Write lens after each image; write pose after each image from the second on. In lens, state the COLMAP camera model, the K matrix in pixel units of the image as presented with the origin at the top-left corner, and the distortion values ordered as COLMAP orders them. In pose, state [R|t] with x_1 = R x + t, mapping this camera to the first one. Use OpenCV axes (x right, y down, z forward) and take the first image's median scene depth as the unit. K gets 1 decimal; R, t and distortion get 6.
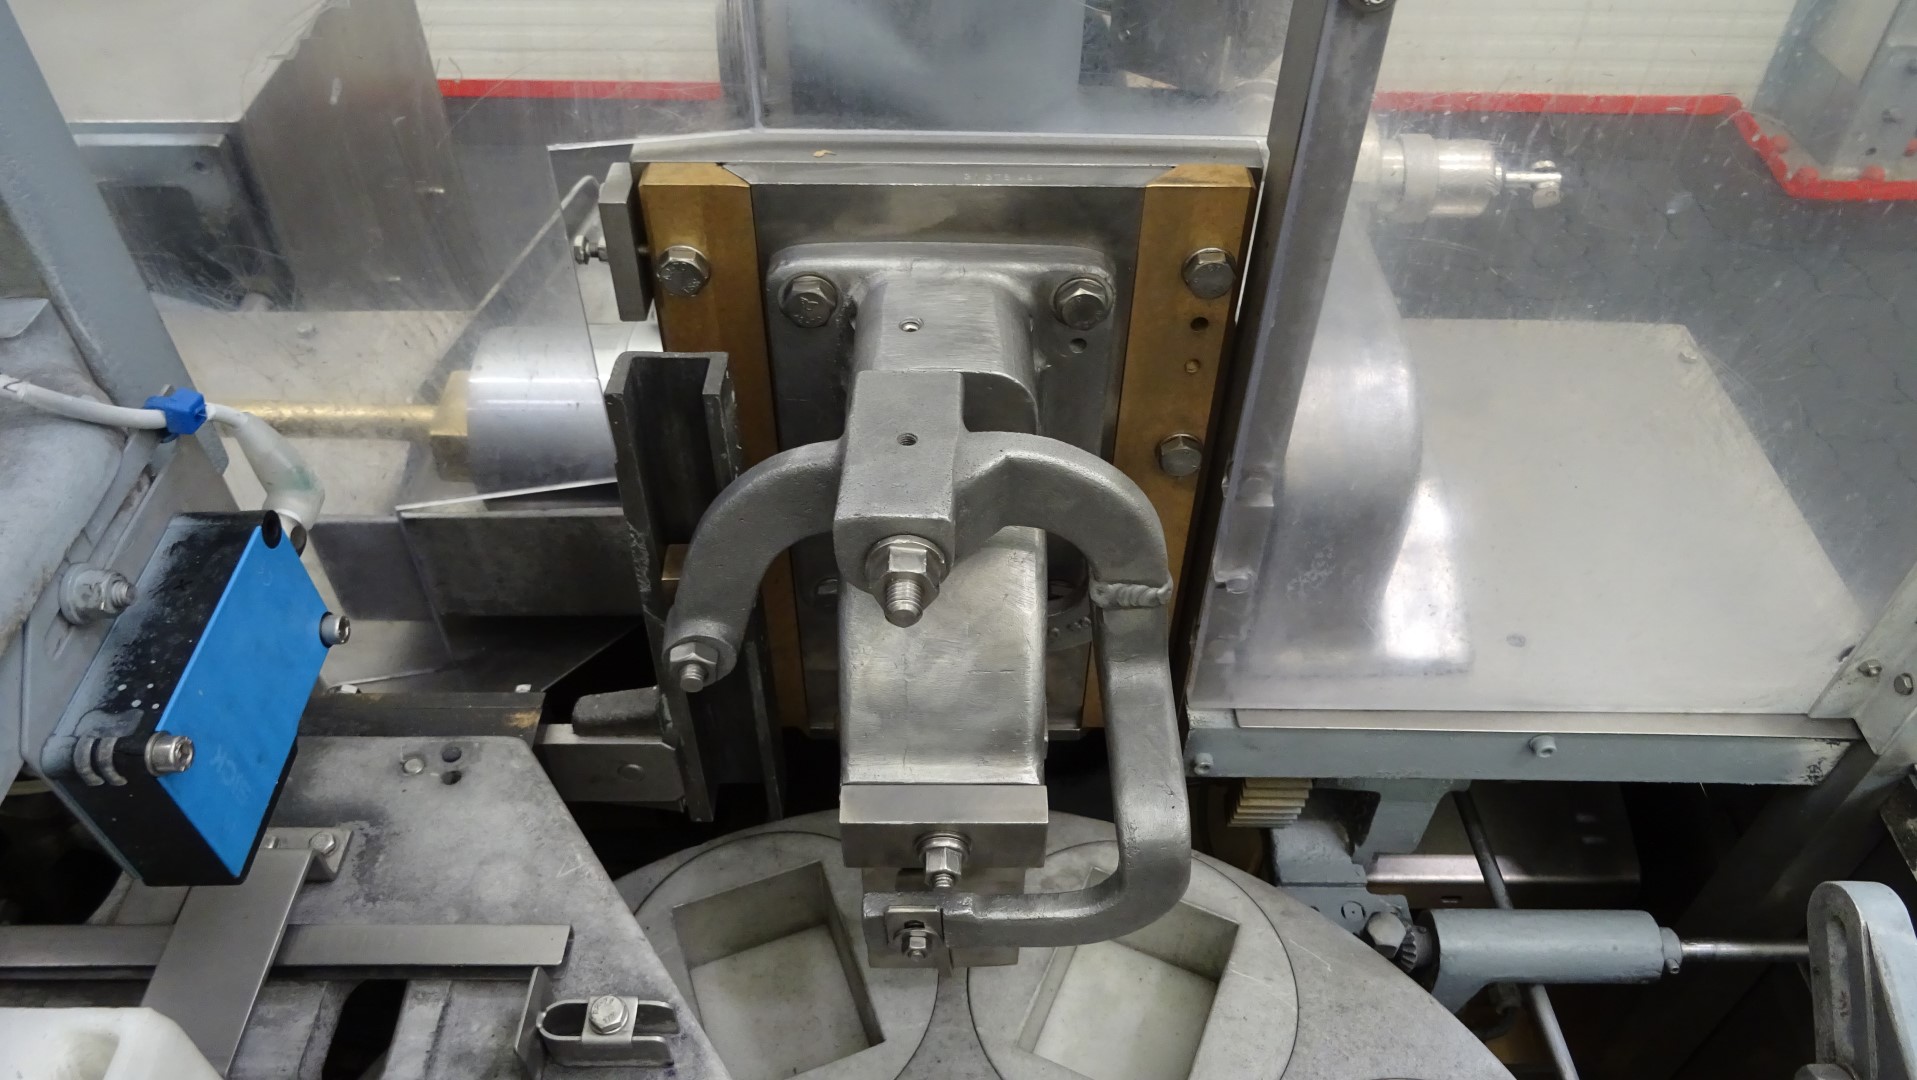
lens RADIAL K [[1370.5, 0, 956.5], [0, 1370.5, 550.0], [0, 0, 1]] dist [0.000828, -0.000674]
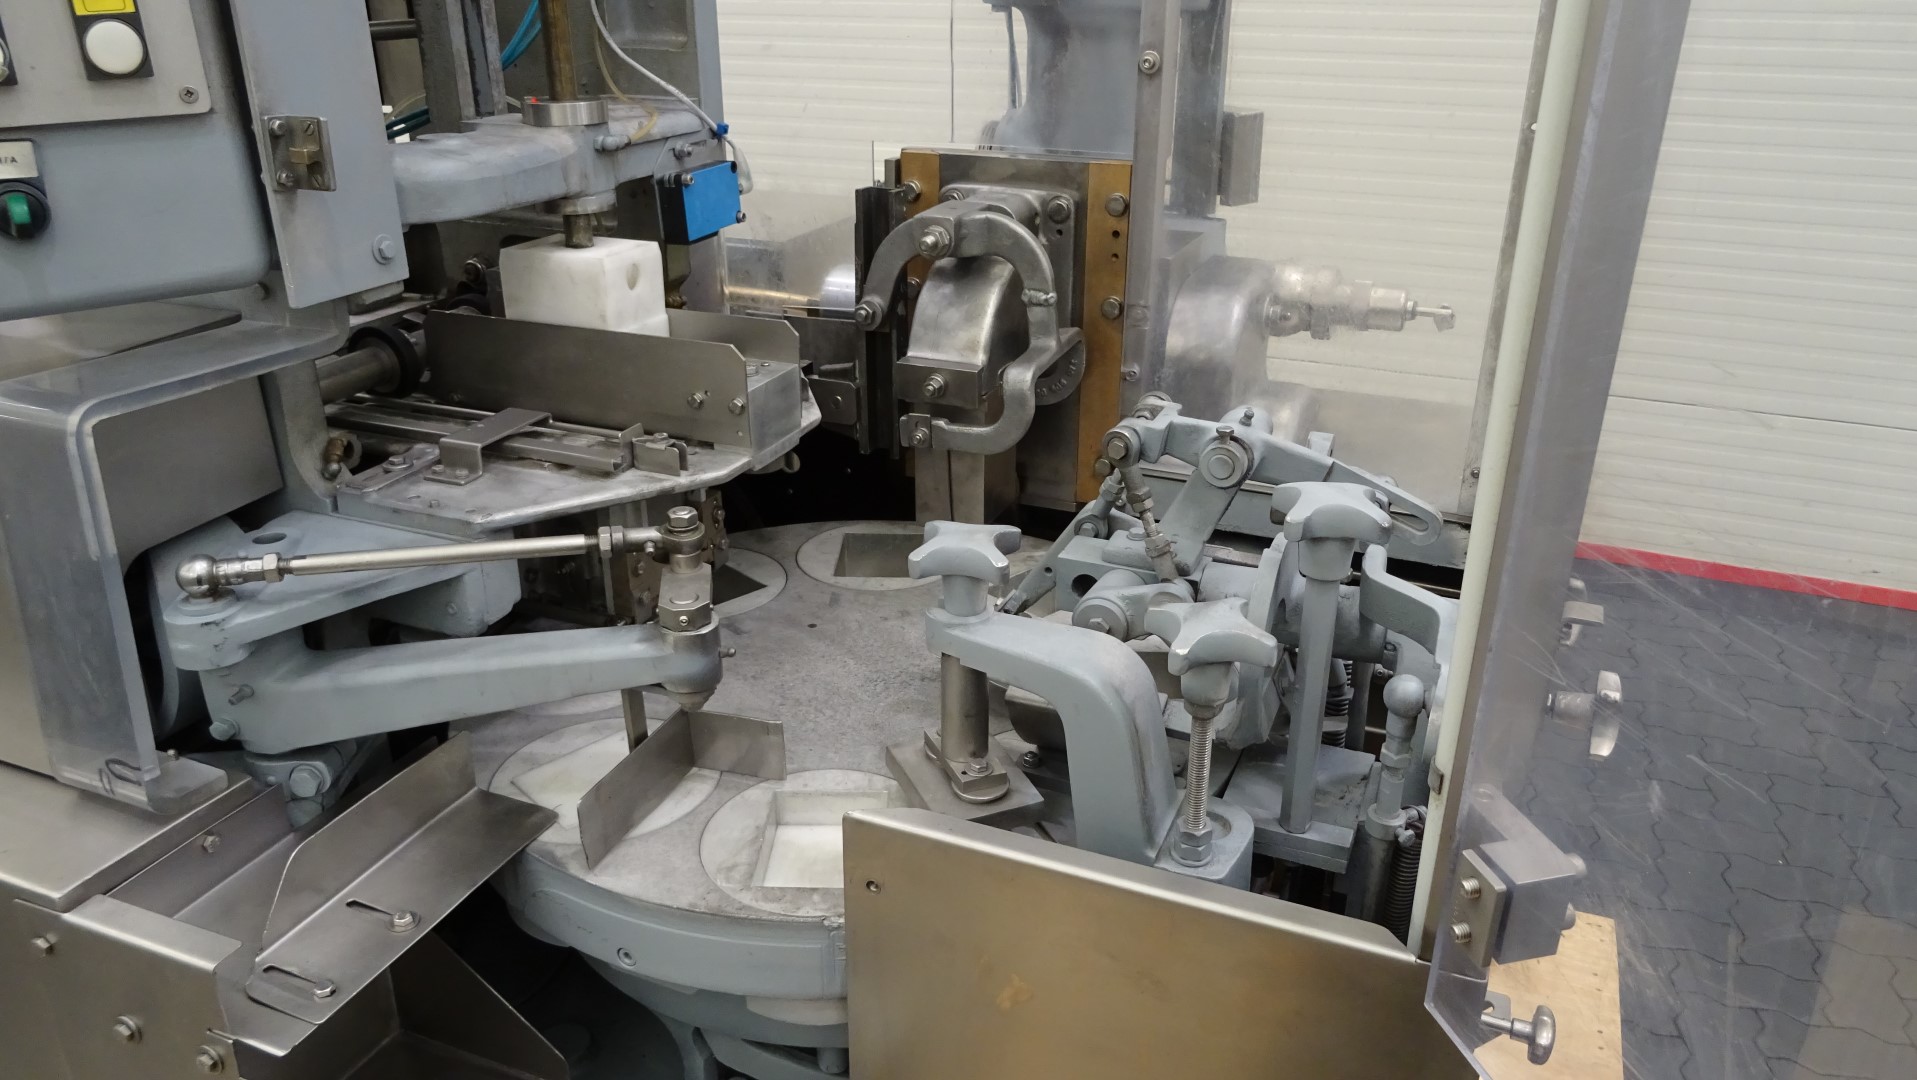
lens RADIAL K [[1370.5, 0, 956.5], [0, 1370.5, 550.0], [0, 0, 1]] dist [0.000828, -0.000674]
pose [[0.923107, 0.149970, -0.354095, 0.857650], [-0.266125, 0.913832, -0.306738, 1.133662], [0.277581, 0.377385, 0.883476, -0.918369]]
